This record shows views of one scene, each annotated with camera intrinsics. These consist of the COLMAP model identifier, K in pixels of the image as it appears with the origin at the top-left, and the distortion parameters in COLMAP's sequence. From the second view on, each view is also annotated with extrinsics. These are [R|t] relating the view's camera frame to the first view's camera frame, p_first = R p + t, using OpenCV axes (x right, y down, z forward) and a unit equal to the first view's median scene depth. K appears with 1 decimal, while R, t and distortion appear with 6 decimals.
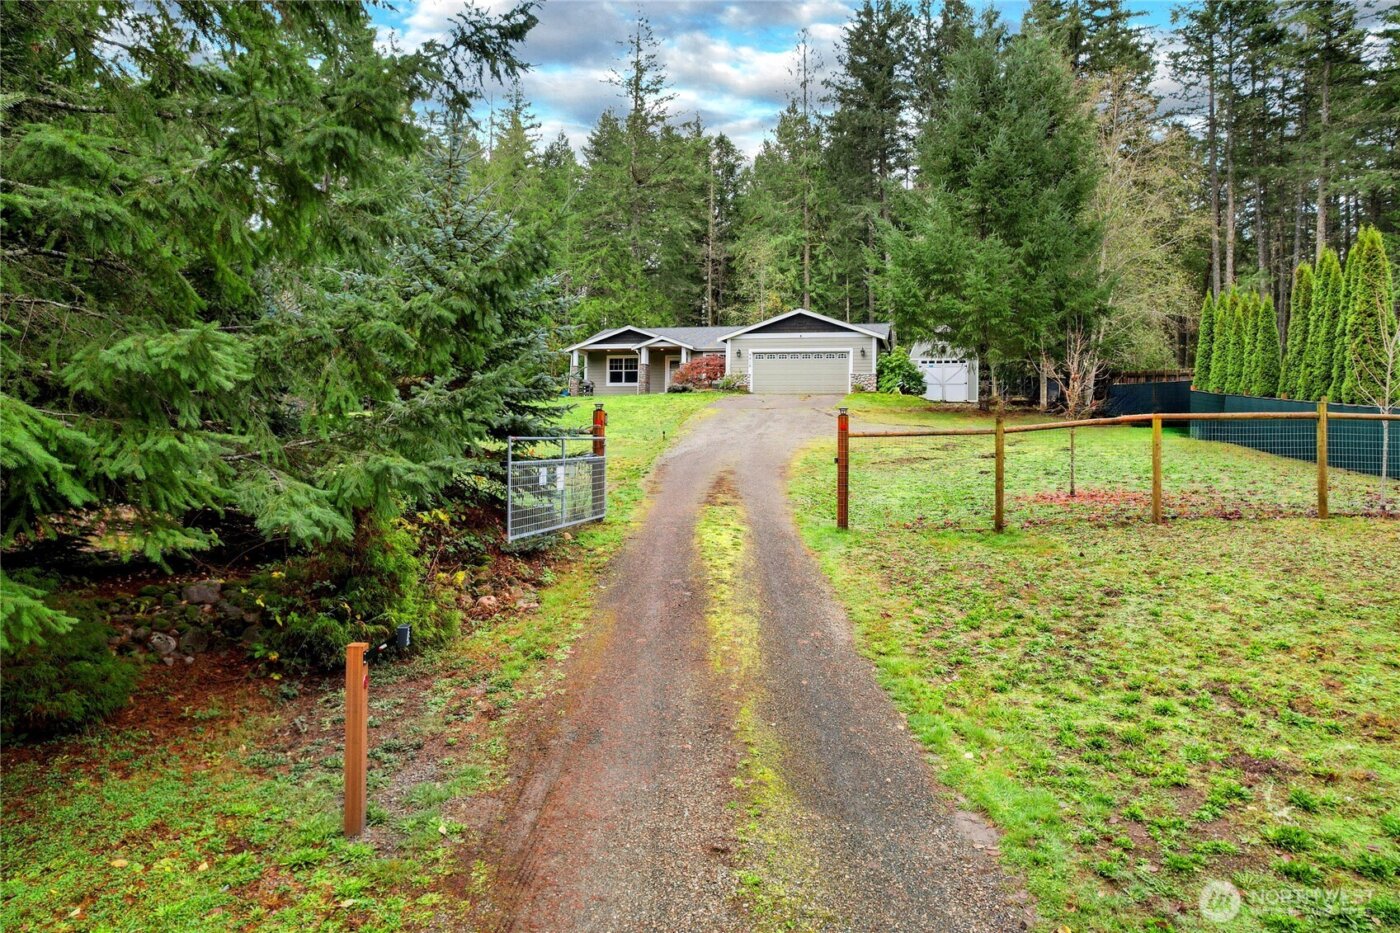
lens RADIAL K [[949.8, 0, 680.8], [0, 949.8, 515.6], [0, 0, 1]] dist [-0.065778, 0.044664]
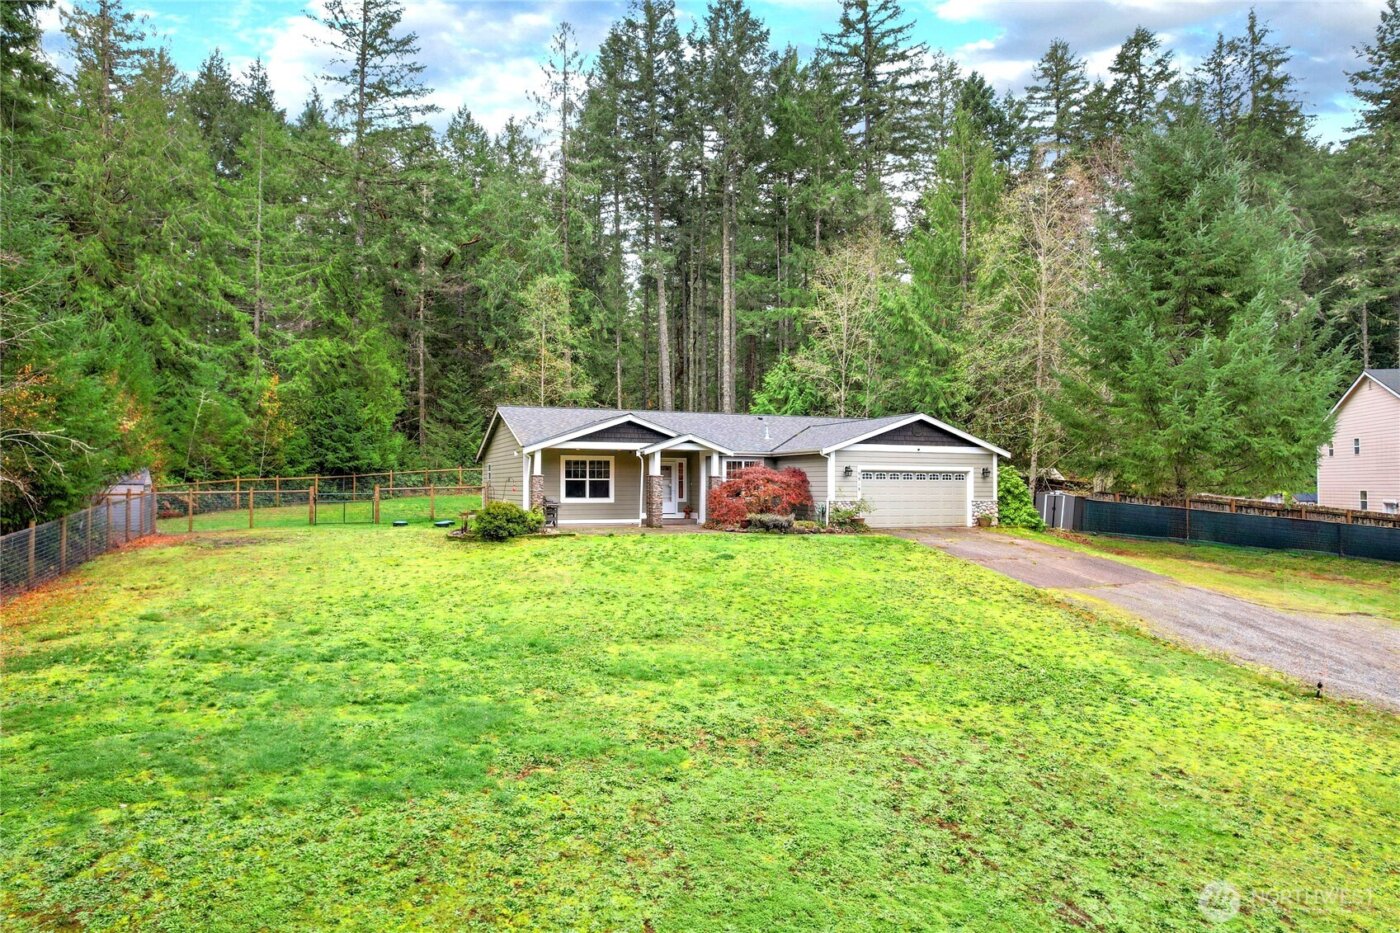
lens RADIAL K [[949.8, 0, 680.8], [0, 949.8, 515.6], [0, 0, 1]] dist [-0.065778, 0.044664]
pose [[0.812549, -0.025185, 0.582349, -0.396428], [0.041480, 0.999032, -0.014671, -0.119313], [-0.581416, 0.036077, 0.812806, 0.451651]]
